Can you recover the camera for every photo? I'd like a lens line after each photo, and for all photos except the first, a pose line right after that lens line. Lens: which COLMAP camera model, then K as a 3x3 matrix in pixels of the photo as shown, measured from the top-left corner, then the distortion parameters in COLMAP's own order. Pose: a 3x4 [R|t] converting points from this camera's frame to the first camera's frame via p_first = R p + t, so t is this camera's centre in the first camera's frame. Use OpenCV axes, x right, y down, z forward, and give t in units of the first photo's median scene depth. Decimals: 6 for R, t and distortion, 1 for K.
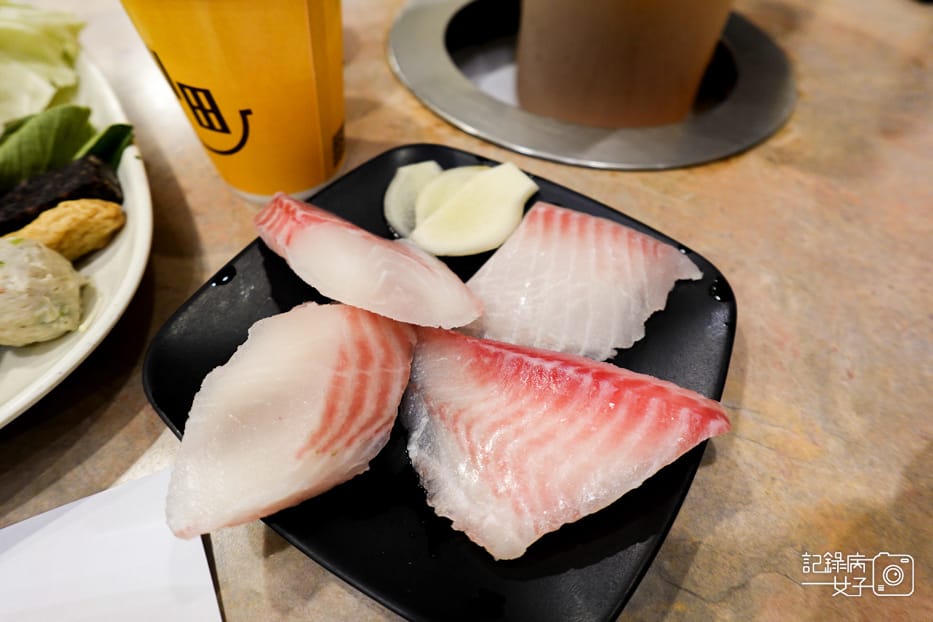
lens RADIAL K [[526.5, 0, 466.5], [0, 526.5, 311.0], [0, 0, 1]] dist [-0.005724, -0.003496]
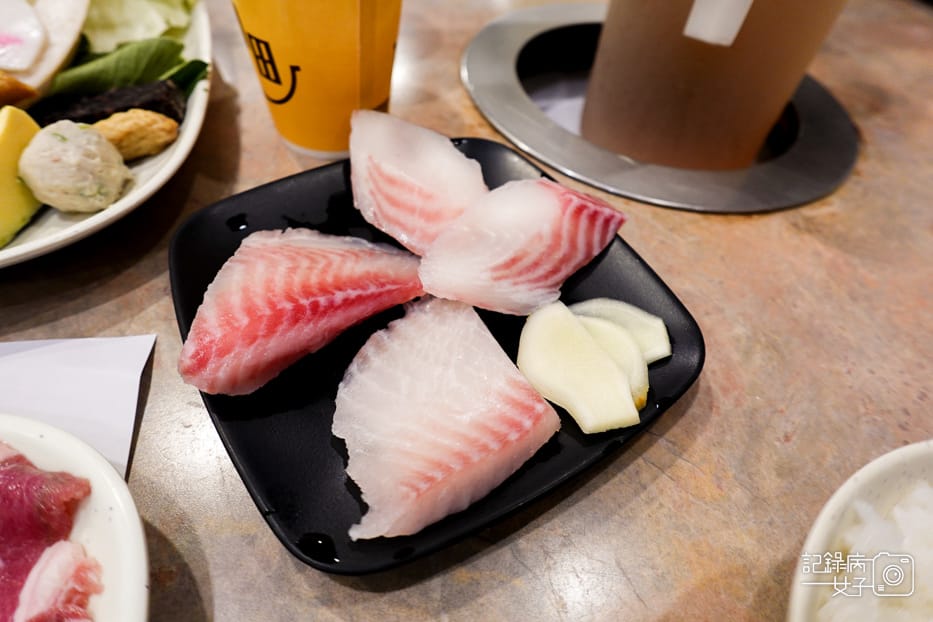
lens RADIAL K [[526.5, 0, 466.5], [0, 526.5, 311.0], [0, 0, 1]] dist [-0.005724, -0.003496]
pose [[0.957401, 0.250318, -0.143958, 0.242029], [-0.256918, 0.966000, -0.028942, 0.074621], [0.131819, 0.064695, 0.989160, -0.059221]]
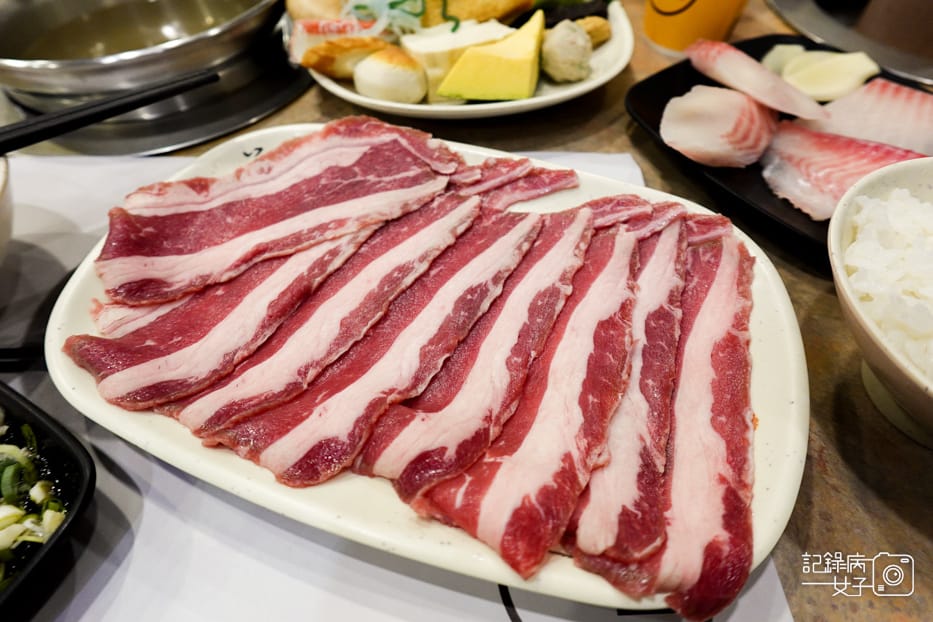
lens RADIAL K [[526.5, 0, 466.5], [0, 526.5, 311.0], [0, 0, 1]] dist [-0.005724, -0.003496]
pose [[0.894320, 0.315434, -0.317322, -0.241949], [-0.309858, 0.948252, 0.069328, 0.725319], [0.322770, 0.036324, 0.945780, -0.772258]]
